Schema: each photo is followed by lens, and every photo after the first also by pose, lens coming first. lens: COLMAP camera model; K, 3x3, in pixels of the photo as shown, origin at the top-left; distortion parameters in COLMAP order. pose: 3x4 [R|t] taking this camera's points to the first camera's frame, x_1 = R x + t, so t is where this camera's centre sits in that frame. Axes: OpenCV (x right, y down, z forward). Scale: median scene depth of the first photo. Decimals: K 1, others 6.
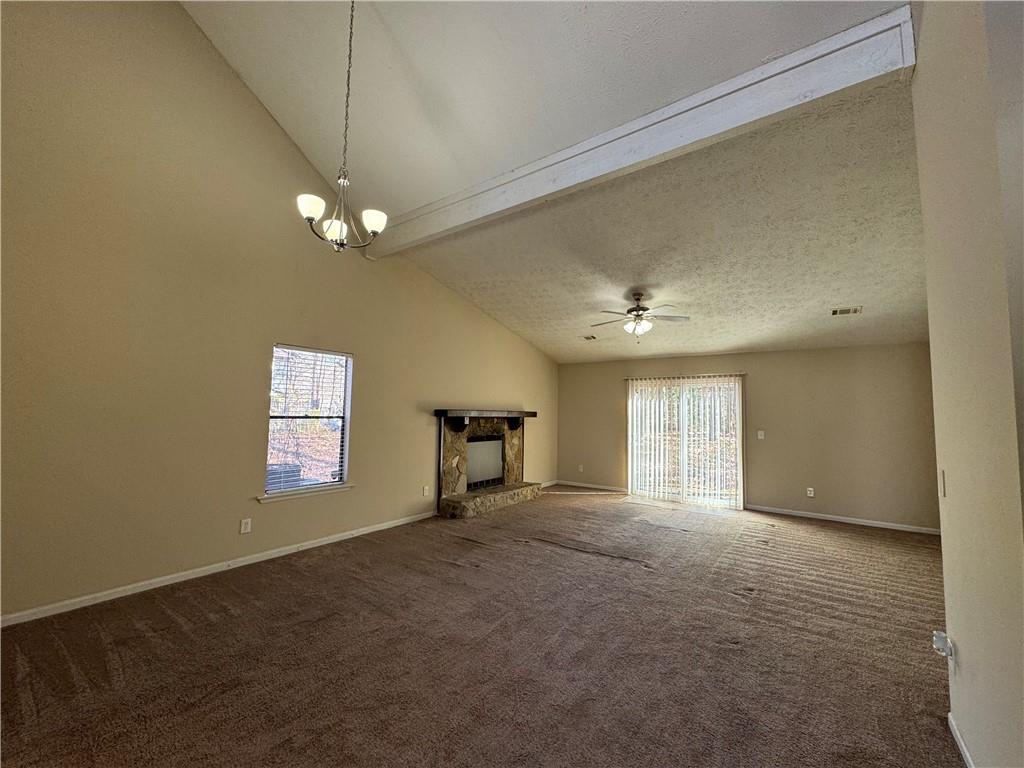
lens RADIAL K [[407.2, 0, 509.2], [0, 407.2, 383.9], [0, 0, 1]] dist [-0.001754, 0.000019]
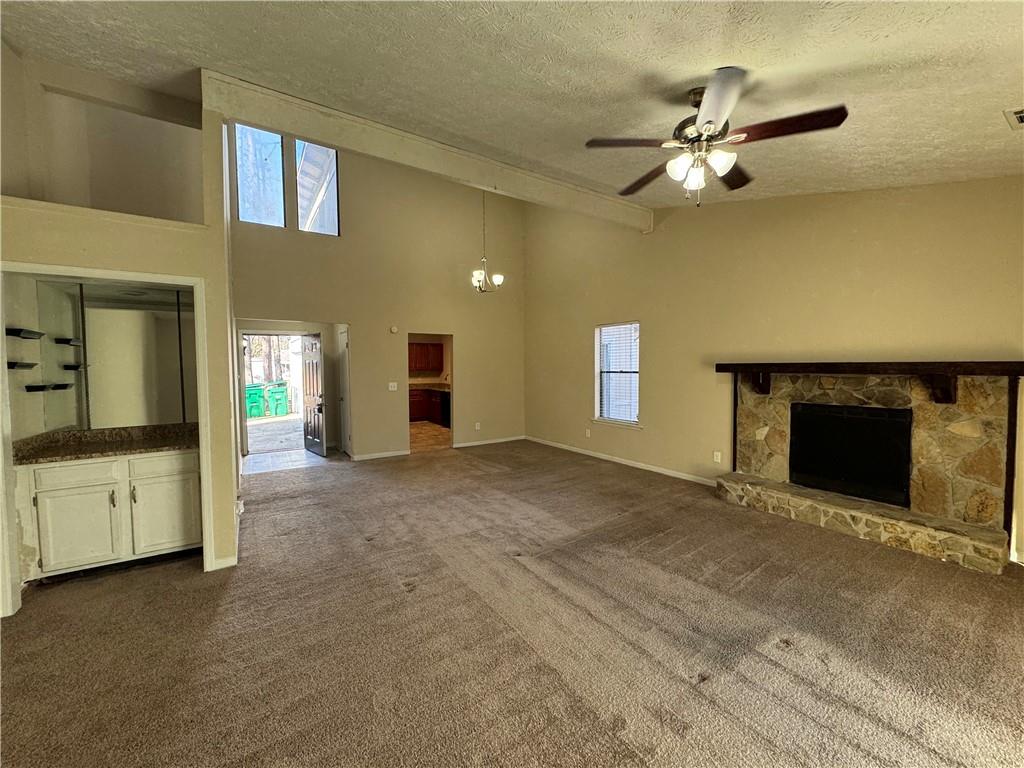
lens RADIAL K [[409.8, 0, 514.0], [0, 409.8, 383.1], [0, 0, 1]] dist [-0.000839, 0.000098]
pose [[-0.342846, 0.024741, -0.939066, 0.773725], [0.068012, 0.997683, 0.001455, 0.073700], [0.936926, -0.063369, -0.343735, 0.908803]]
